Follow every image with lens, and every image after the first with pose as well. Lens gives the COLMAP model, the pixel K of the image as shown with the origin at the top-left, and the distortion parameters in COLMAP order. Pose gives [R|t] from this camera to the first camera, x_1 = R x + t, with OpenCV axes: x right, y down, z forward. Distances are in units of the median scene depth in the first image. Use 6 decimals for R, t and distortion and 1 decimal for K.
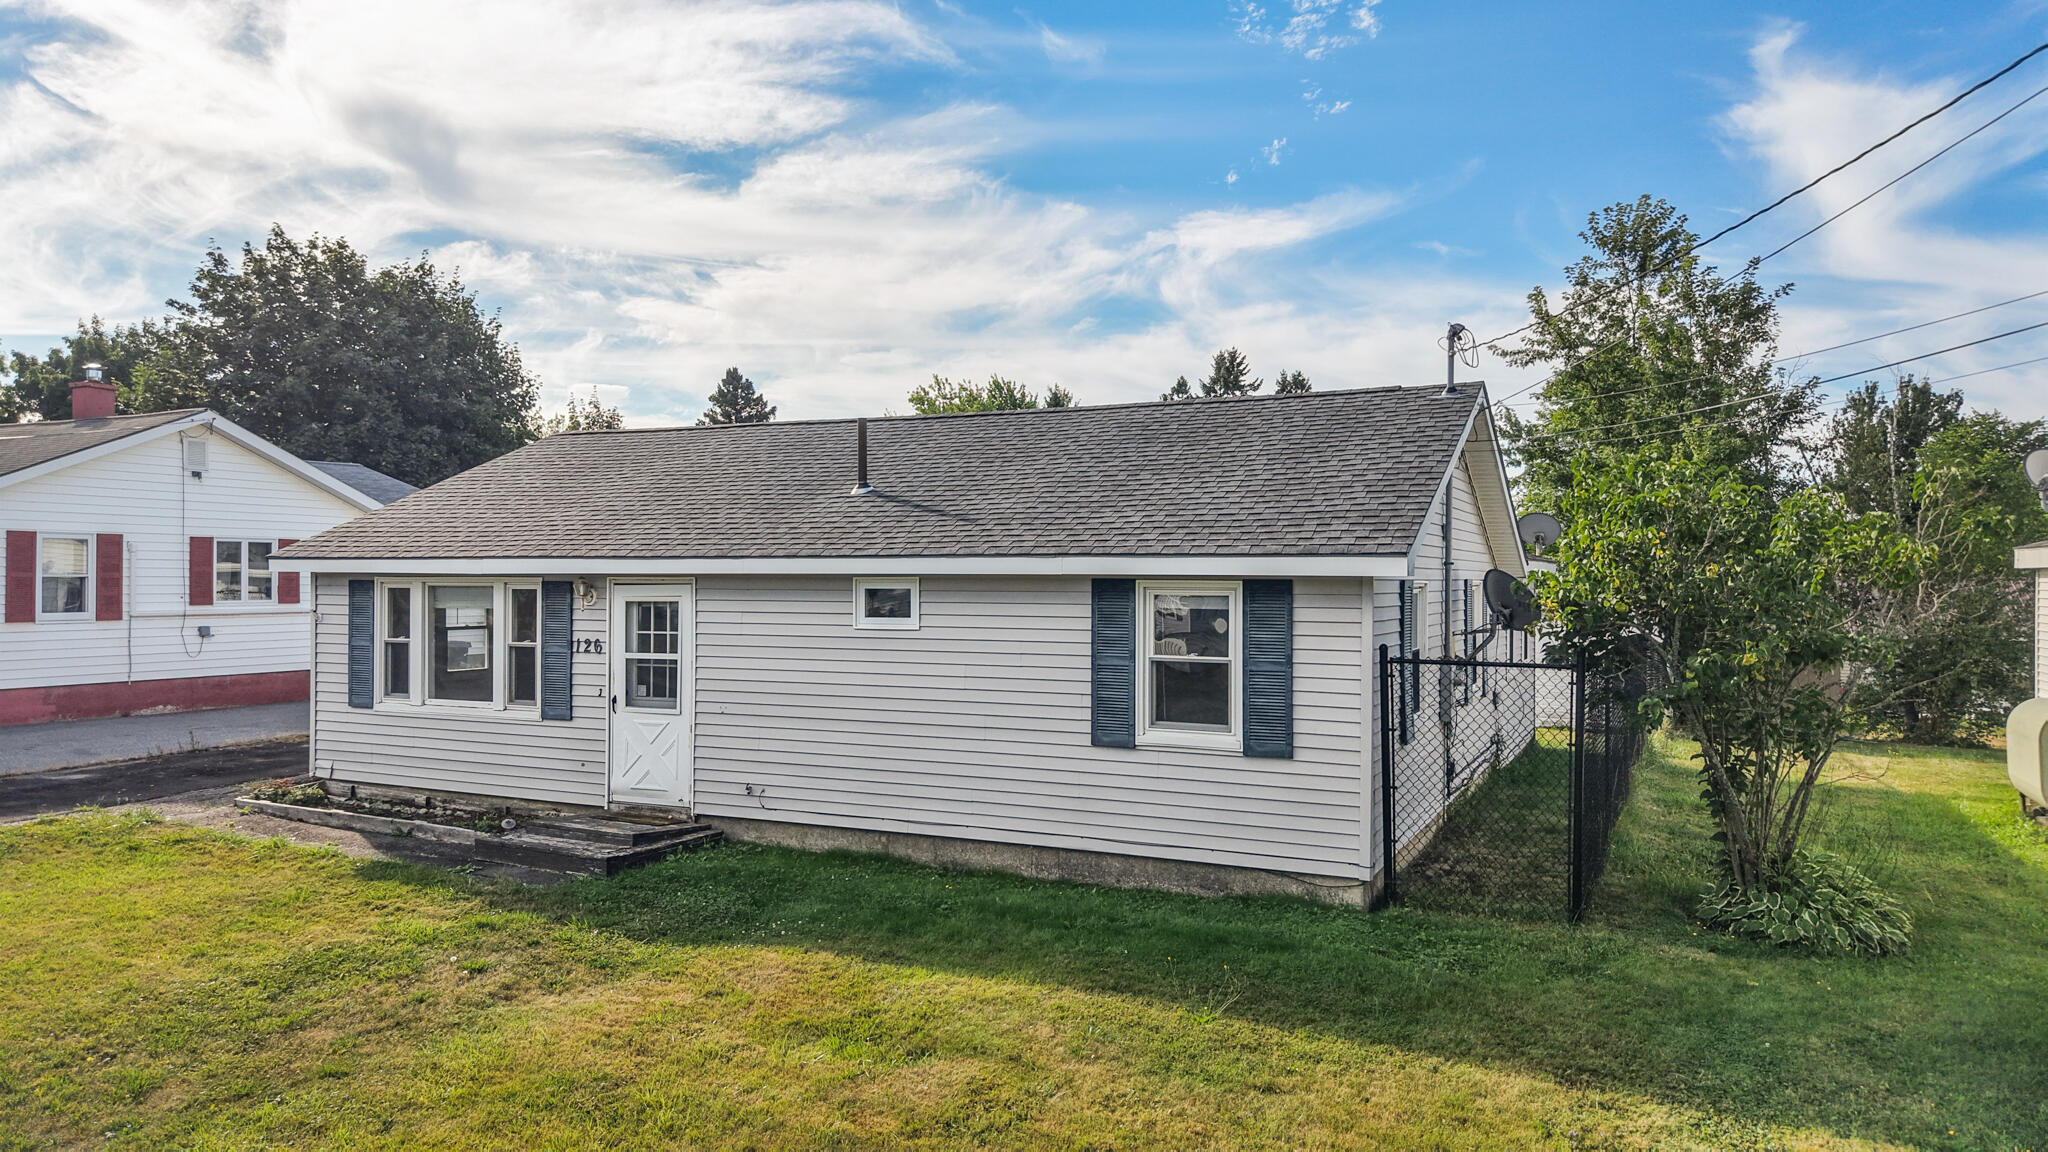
lens RADIAL K [[1376.1, 0, 1018.8], [0, 1376.1, 574.6], [0, 0, 1]] dist [0.036350, -0.048581]
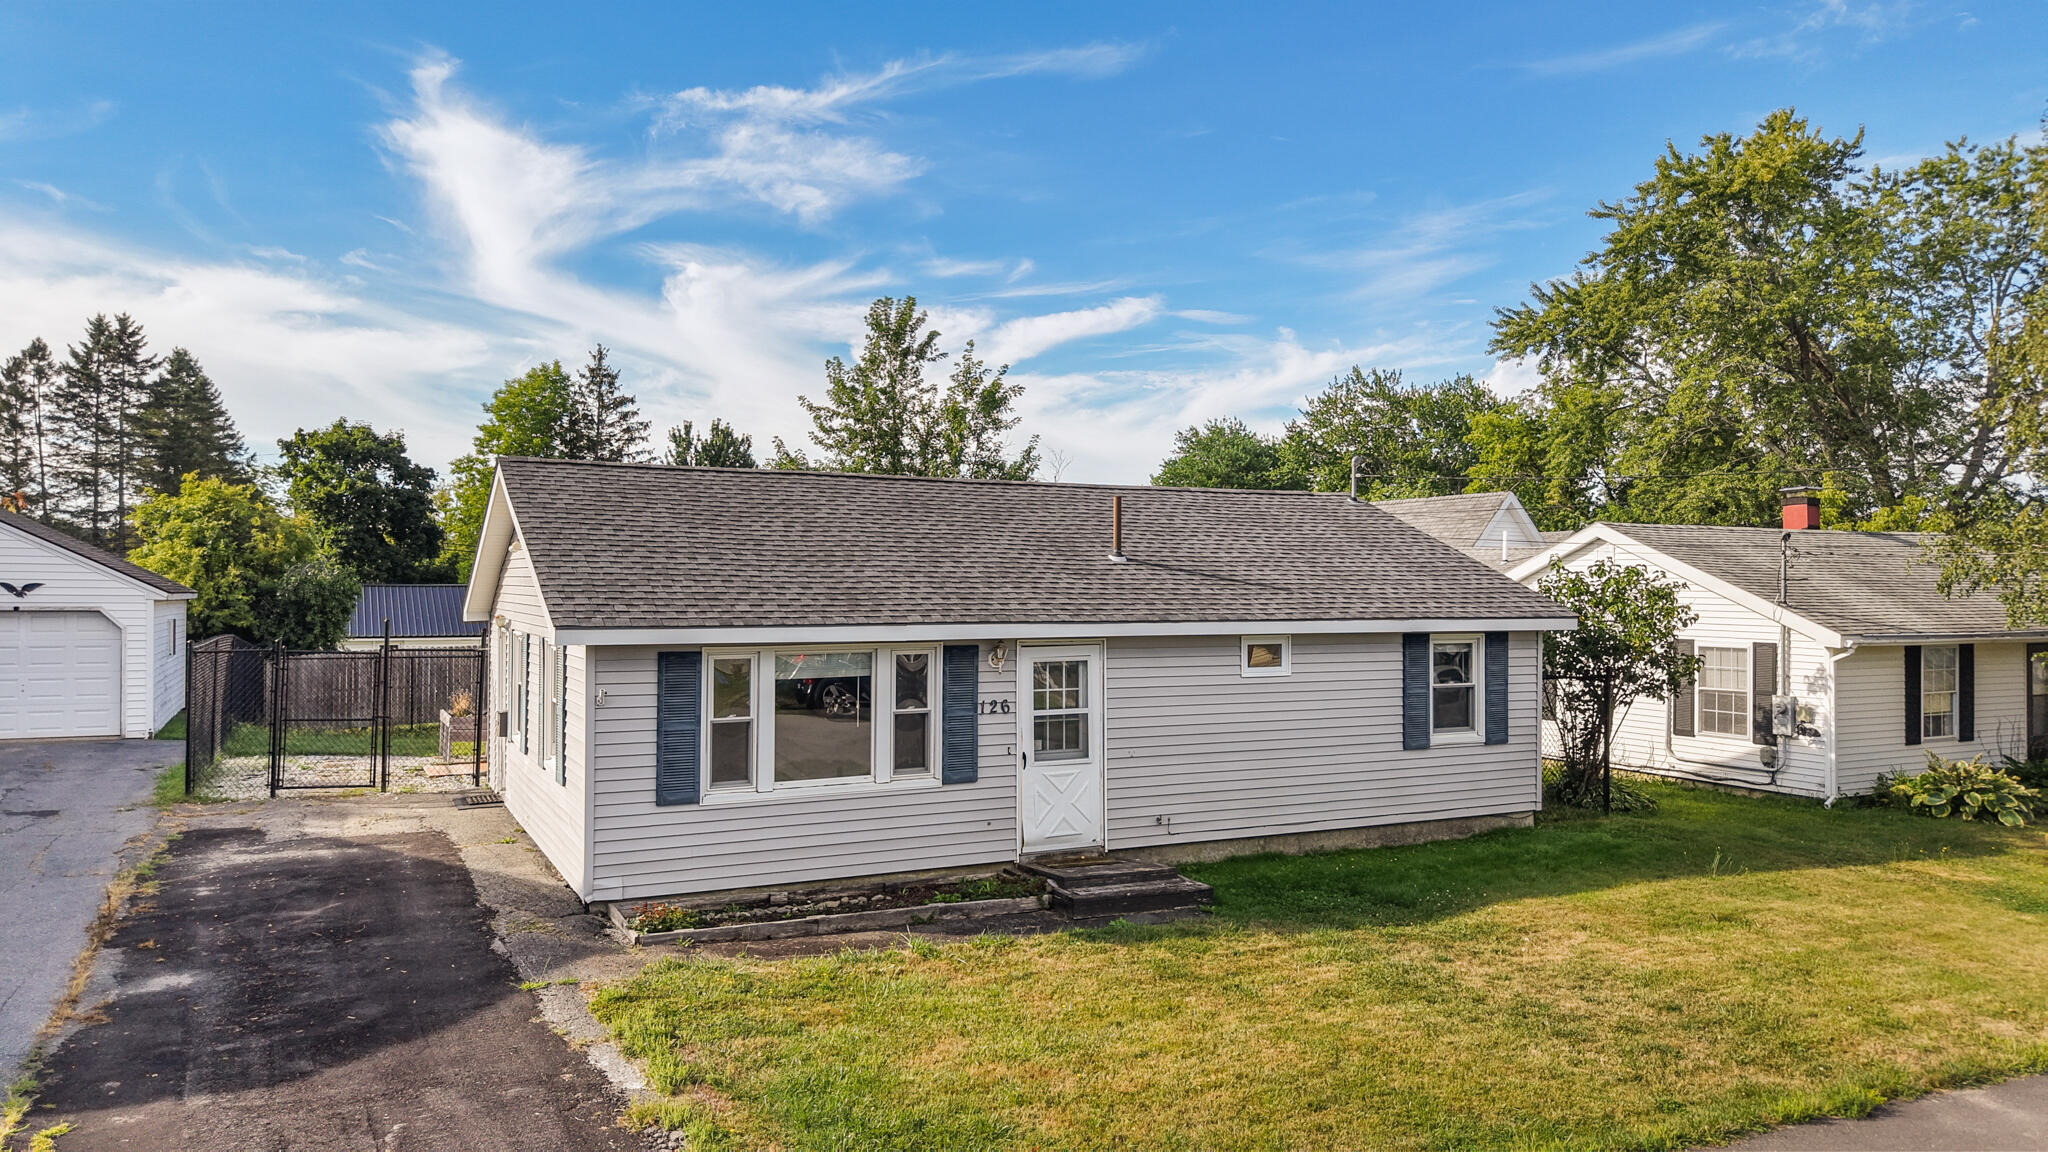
lens RADIAL K [[1376.1, 0, 1018.8], [0, 1376.1, 574.6], [0, 0, 1]] dist [0.036350, -0.048581]
pose [[0.609407, 0.004403, 0.792845, -1.080133], [-0.004430, 0.999988, -0.002148, -0.043716], [-0.792845, -0.002203, 0.609419, 0.349438]]
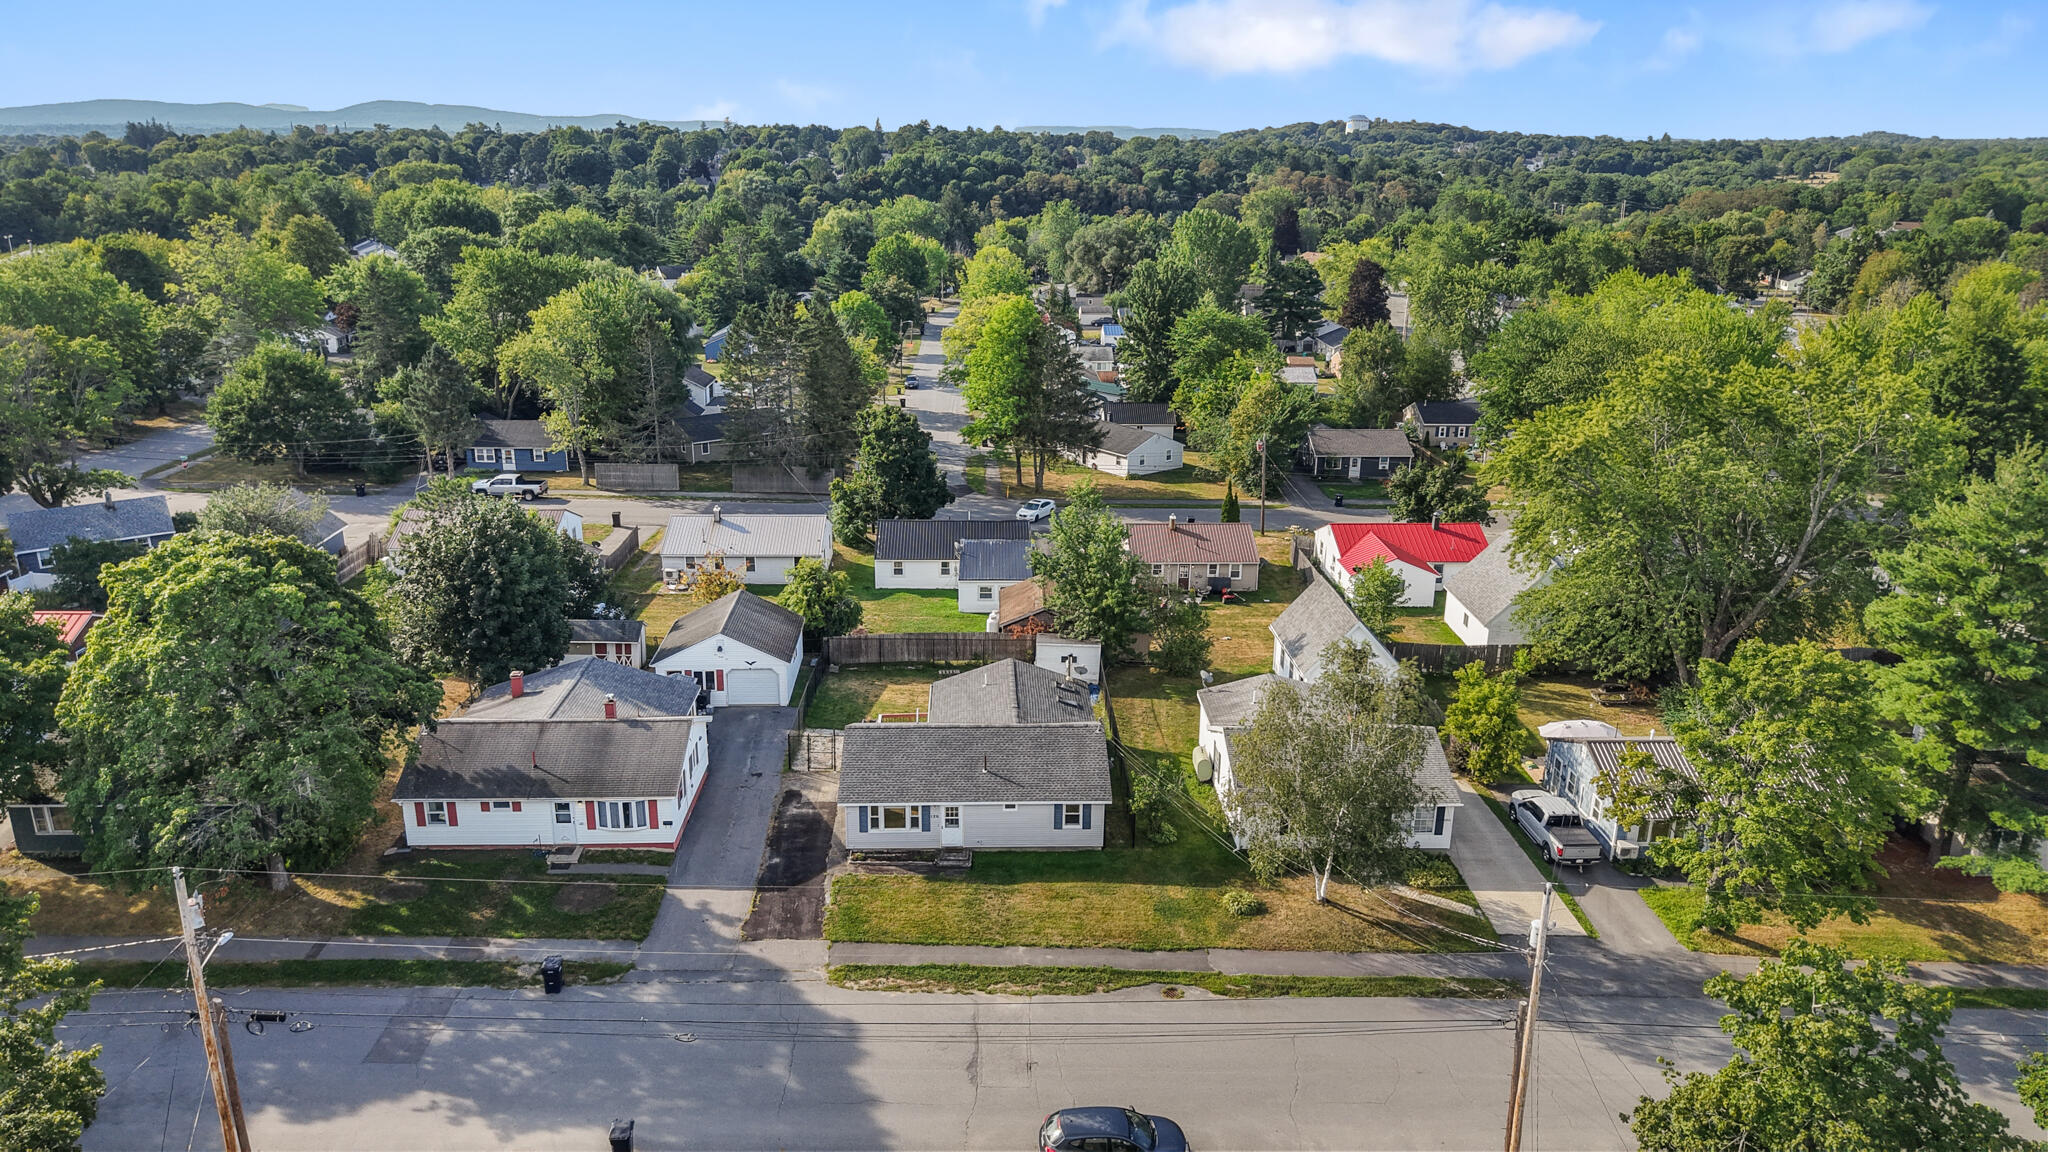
lens RADIAL K [[1376.1, 0, 1018.8], [0, 1376.1, 574.6], [0, 0, 1]] dist [0.036350, -0.048581]
pose [[0.887658, -0.140270, 0.438620, -1.886540], [-0.003823, 0.950202, 0.311611, -2.059126], [-0.460488, -0.278281, 0.842918, -2.653710]]
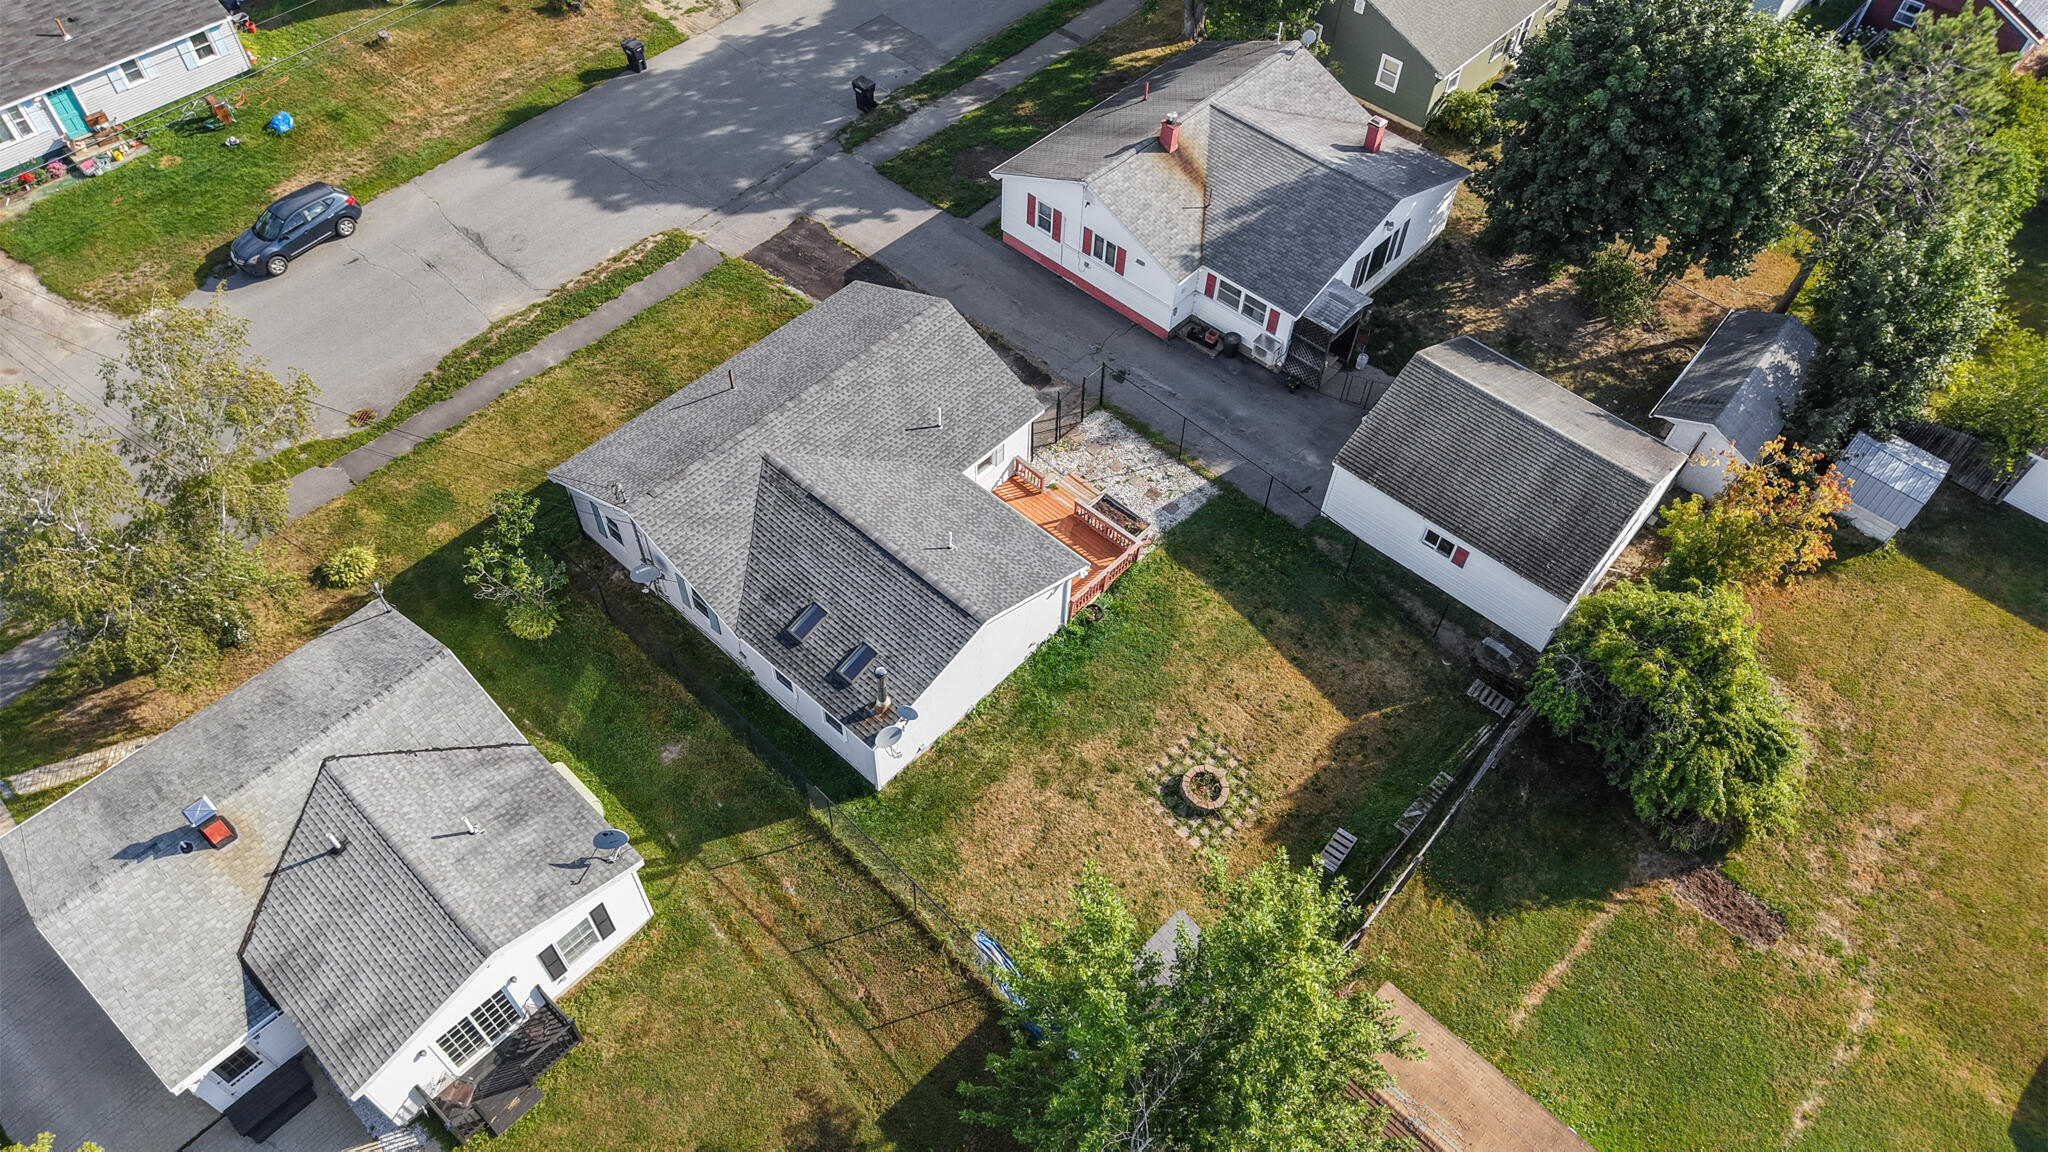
lens RADIAL K [[1376.1, 0, 1018.8], [0, 1376.1, 574.6], [0, 0, 1]] dist [0.036350, -0.048581]
pose [[-0.301966, 0.737910, -0.603577, 1.796706], [-0.013696, 0.629710, 0.776710, -2.126538], [0.953220, 0.242807, -0.180045, 2.222339]]
